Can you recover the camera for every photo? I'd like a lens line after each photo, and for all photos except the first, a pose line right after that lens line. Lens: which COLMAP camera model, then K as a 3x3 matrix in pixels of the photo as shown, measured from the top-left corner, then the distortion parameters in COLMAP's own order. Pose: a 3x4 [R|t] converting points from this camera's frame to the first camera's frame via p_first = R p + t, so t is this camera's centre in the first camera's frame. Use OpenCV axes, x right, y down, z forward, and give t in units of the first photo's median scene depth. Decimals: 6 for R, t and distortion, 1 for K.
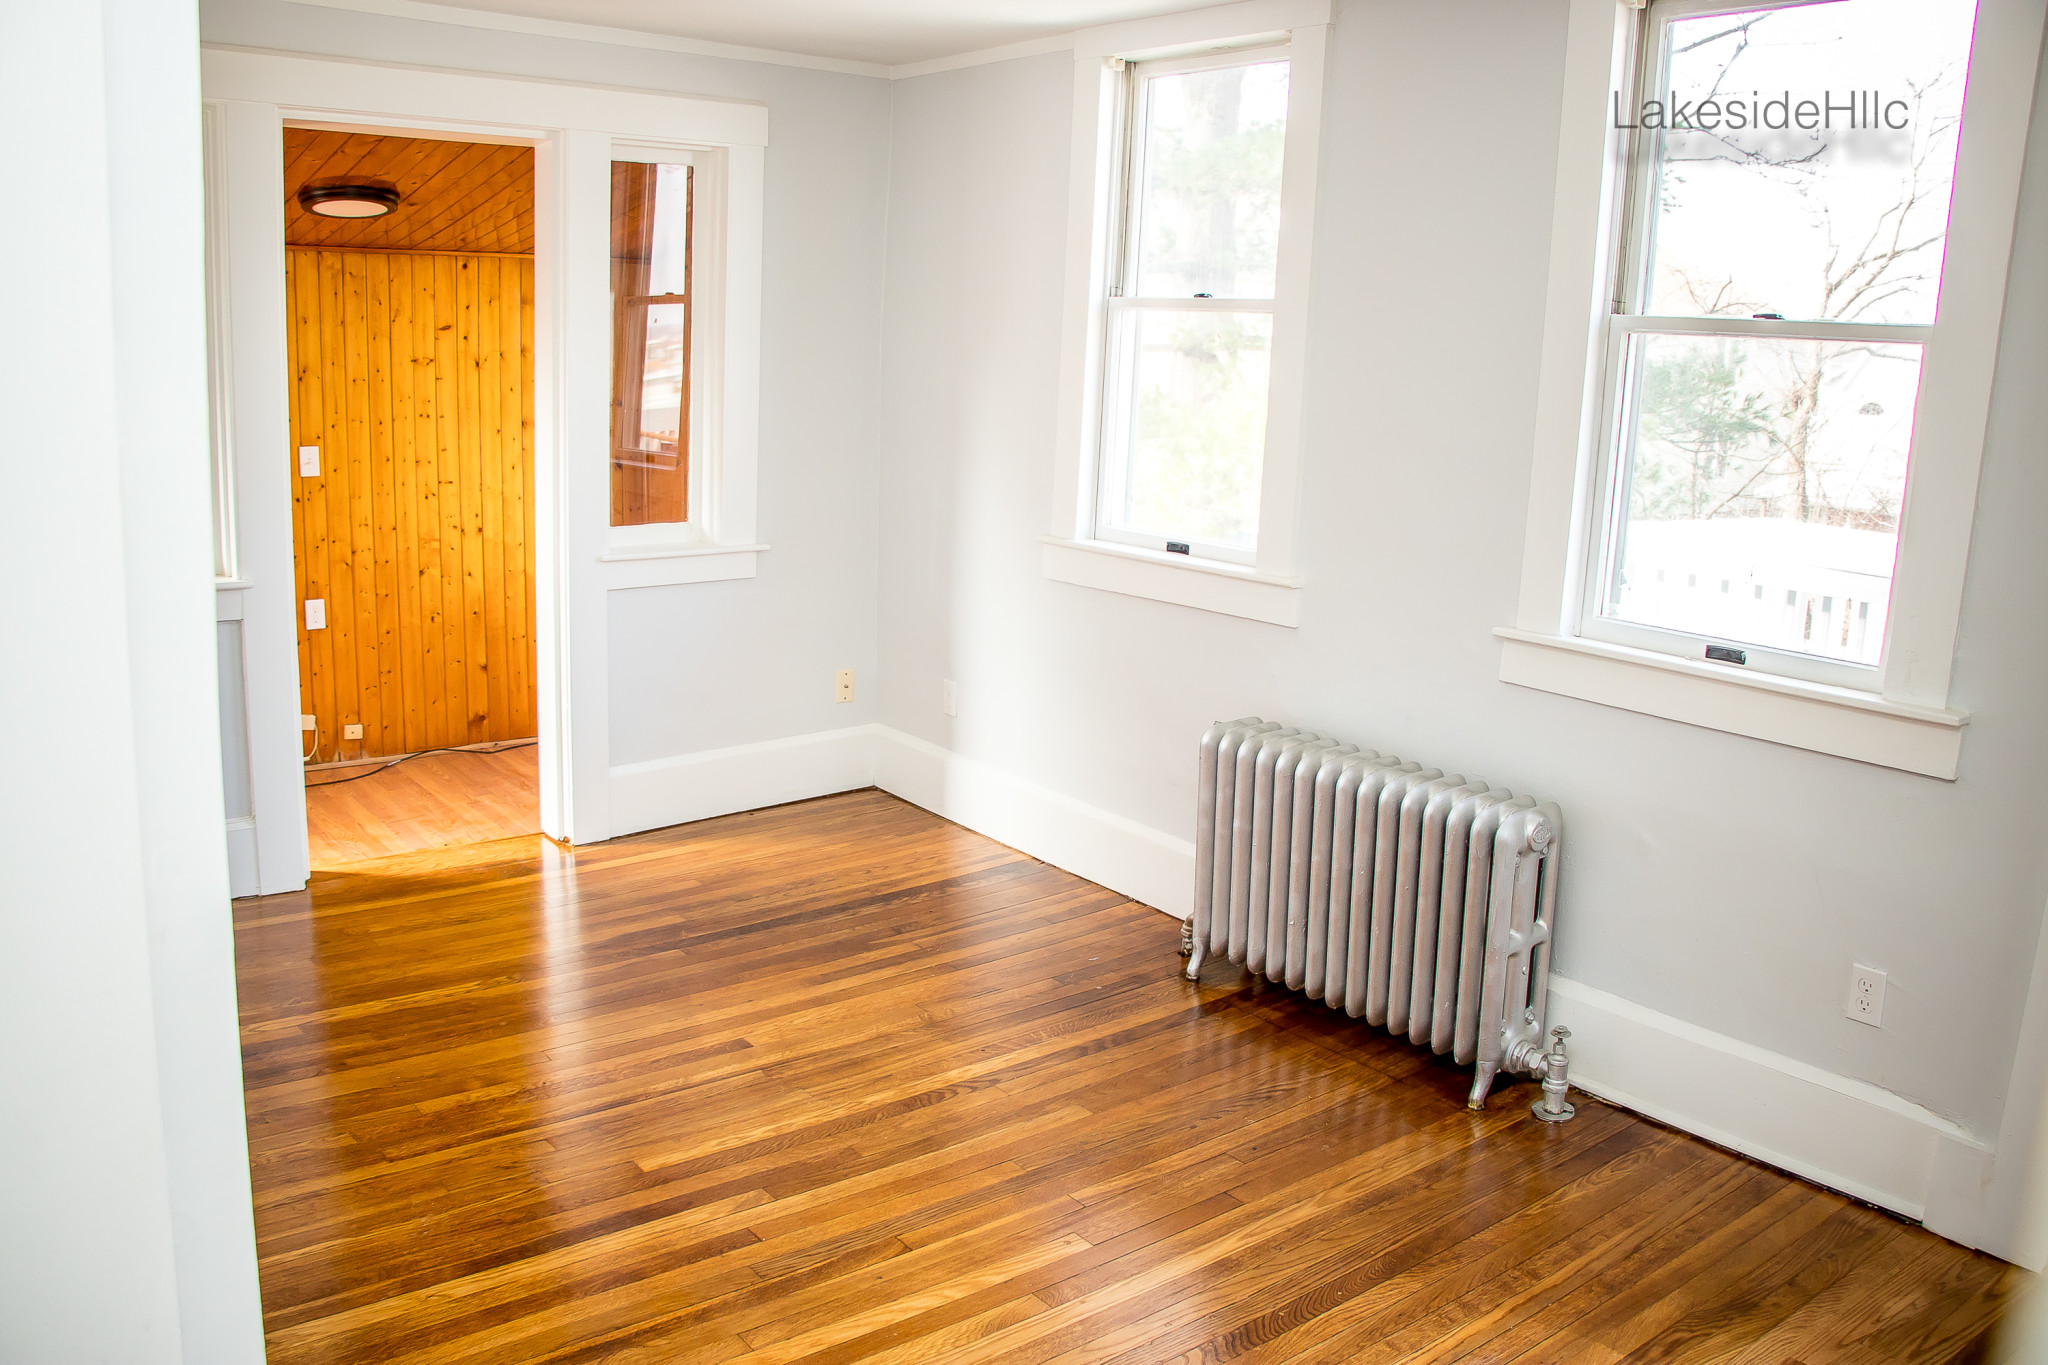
lens RADIAL K [[1678.4, 0, 1012.5], [0, 1678.4, 691.6], [0, 0, 1]] dist [-0.179739, 0.134831]
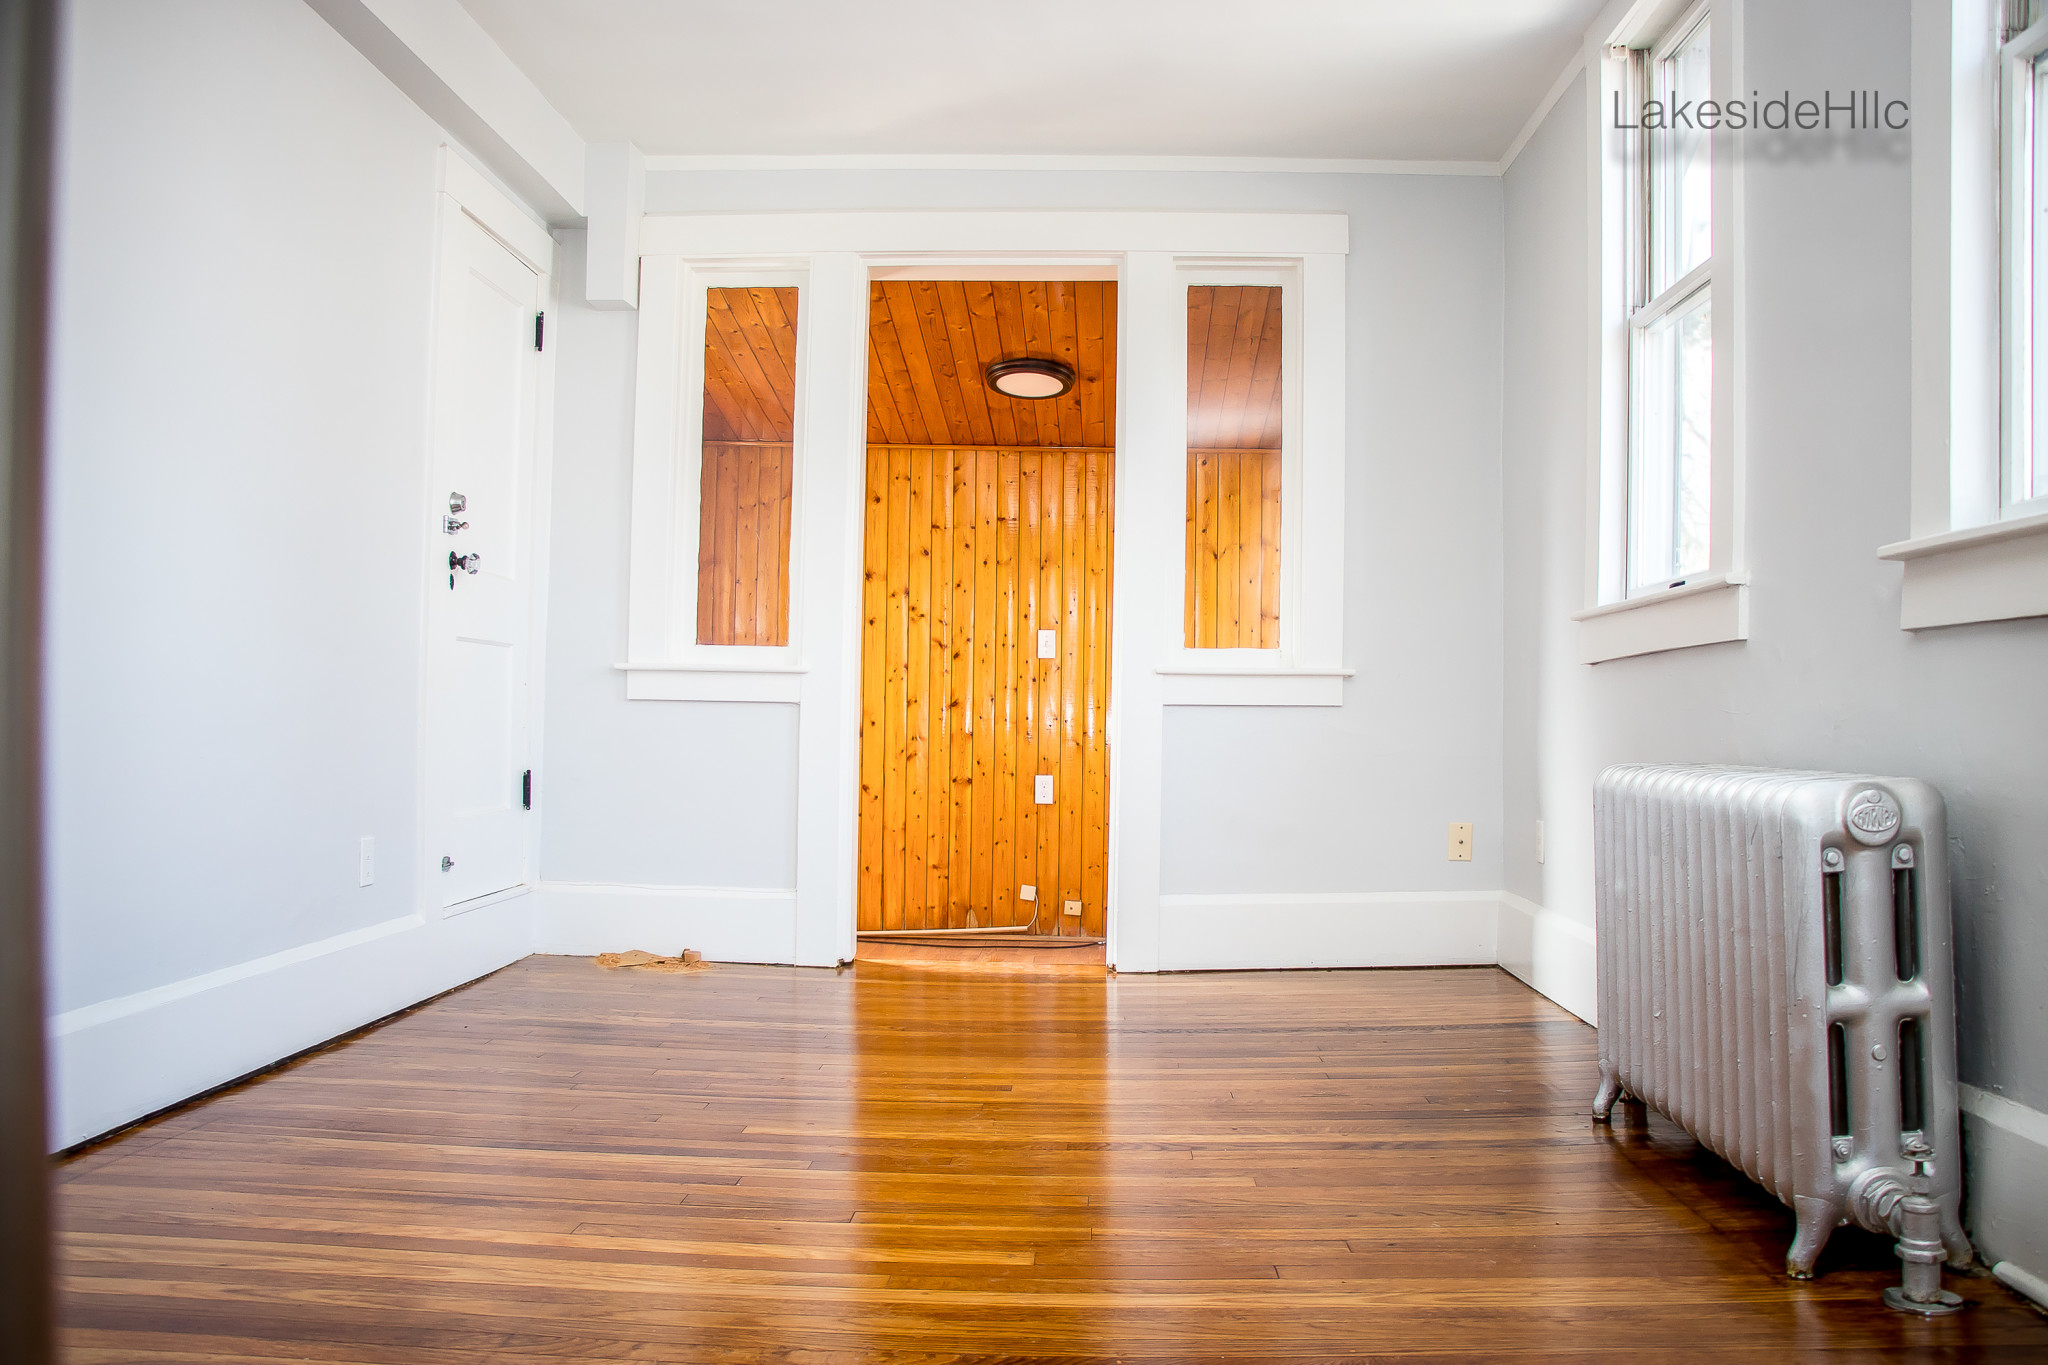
lens RADIAL K [[1678.4, 0, 1012.5], [0, 1678.4, 691.6], [0, 0, 1]] dist [-0.179739, 0.134831]
pose [[0.760004, -0.038466, -0.648779, 0.267823], [-0.123942, 0.971349, -0.202781, 0.116768], [0.637990, 0.234525, 0.733462, 0.188221]]
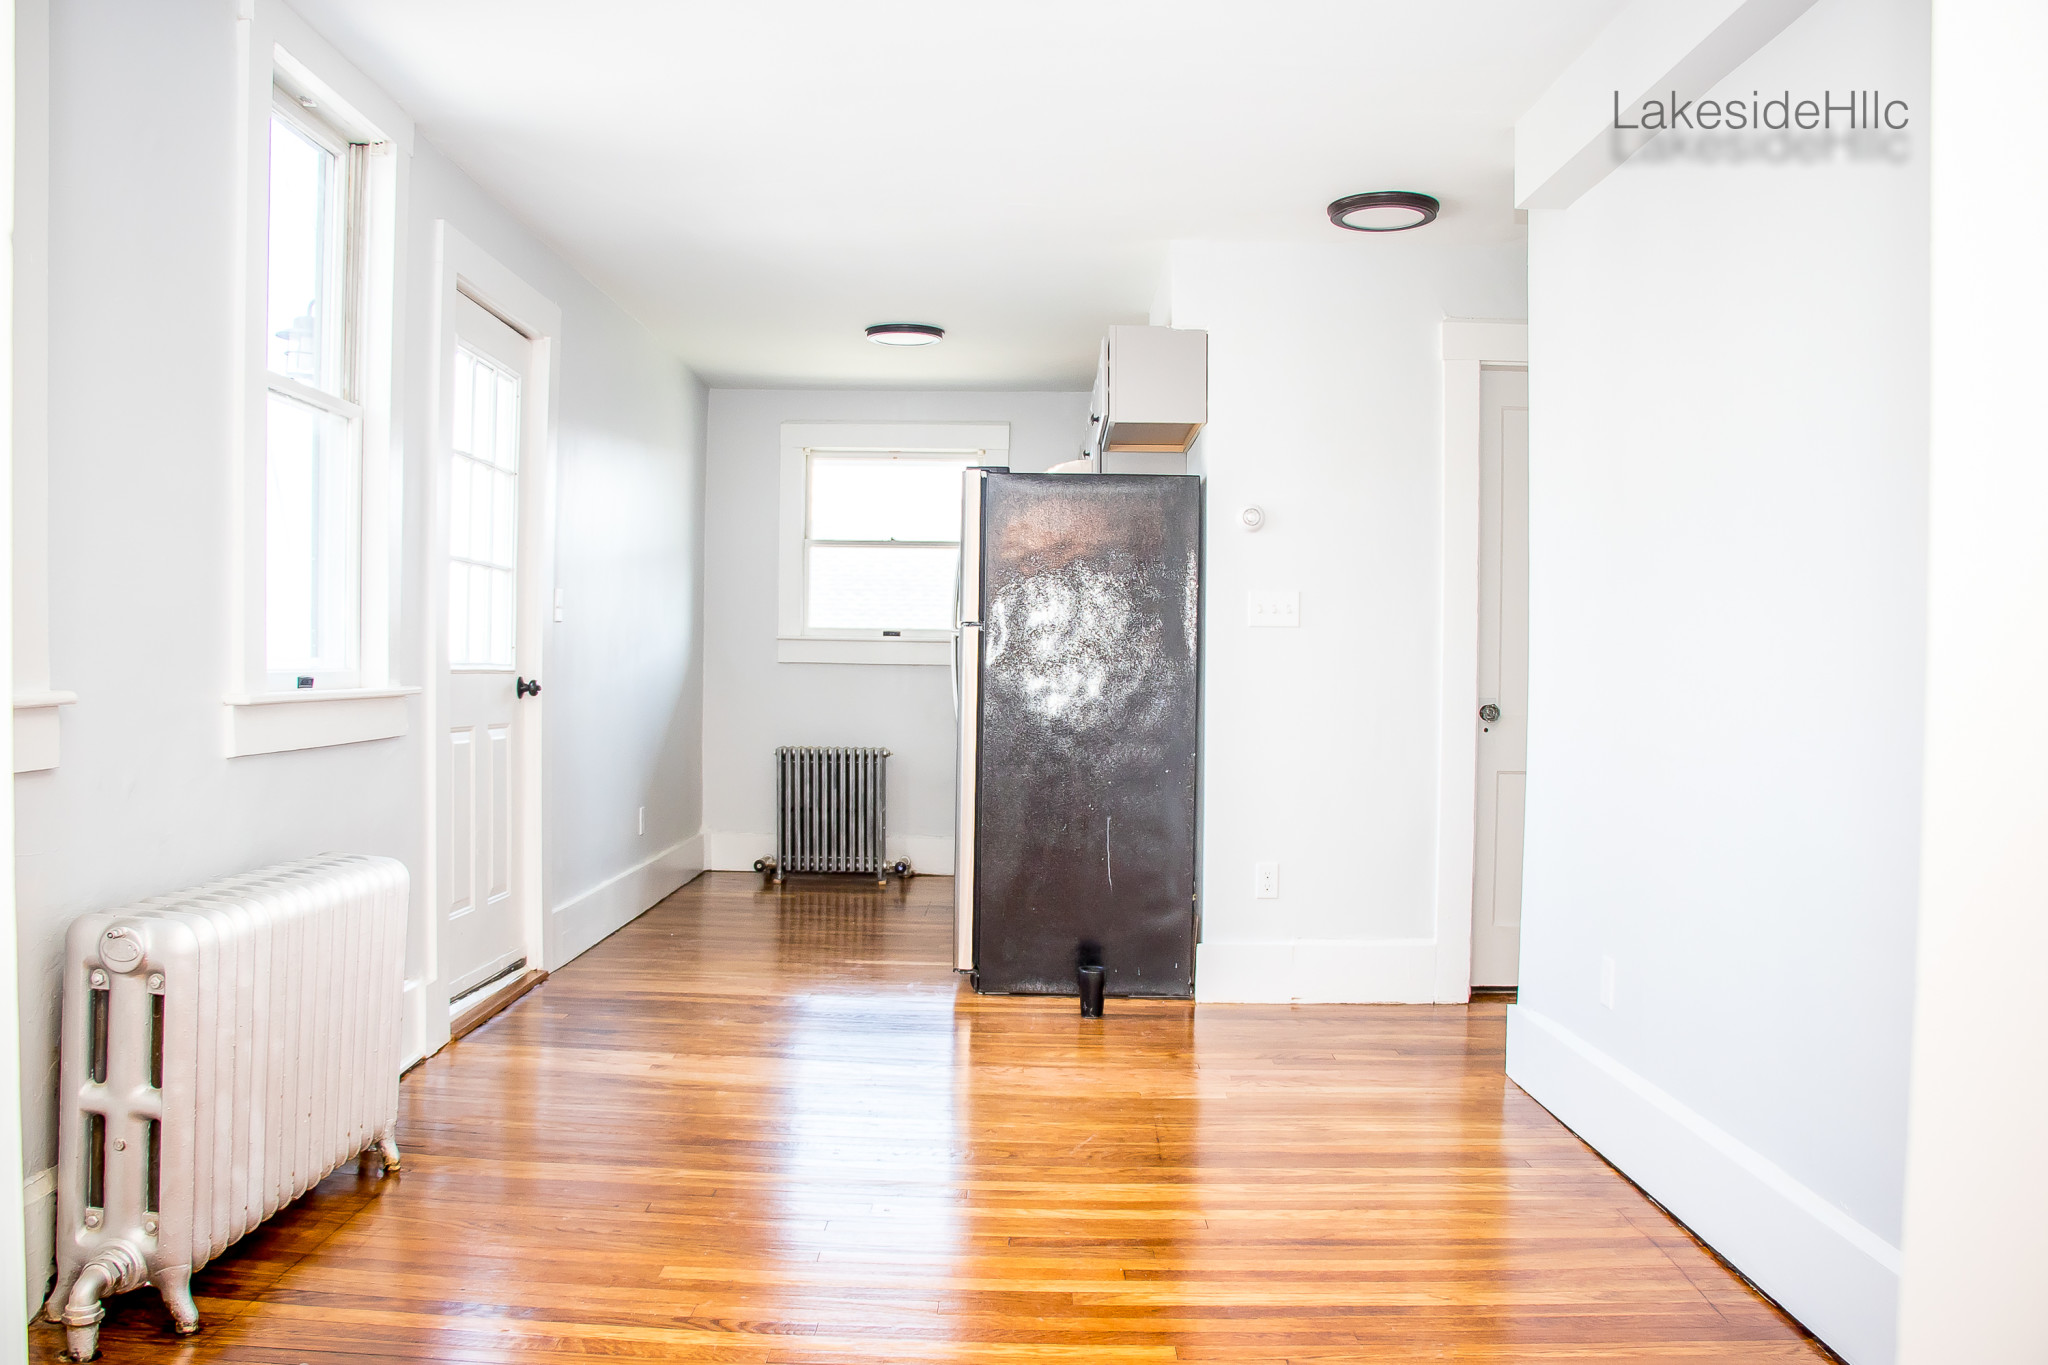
lens RADIAL K [[1678.4, 0, 1012.5], [0, 1678.4, 691.6], [0, 0, 1]] dist [-0.179739, 0.134831]
pose [[-0.785449, -0.059310, 0.616078, -0.341791], [0.087554, 0.974741, 0.205462, -0.110270], [-0.612702, 0.215320, -0.760417, 0.849109]]
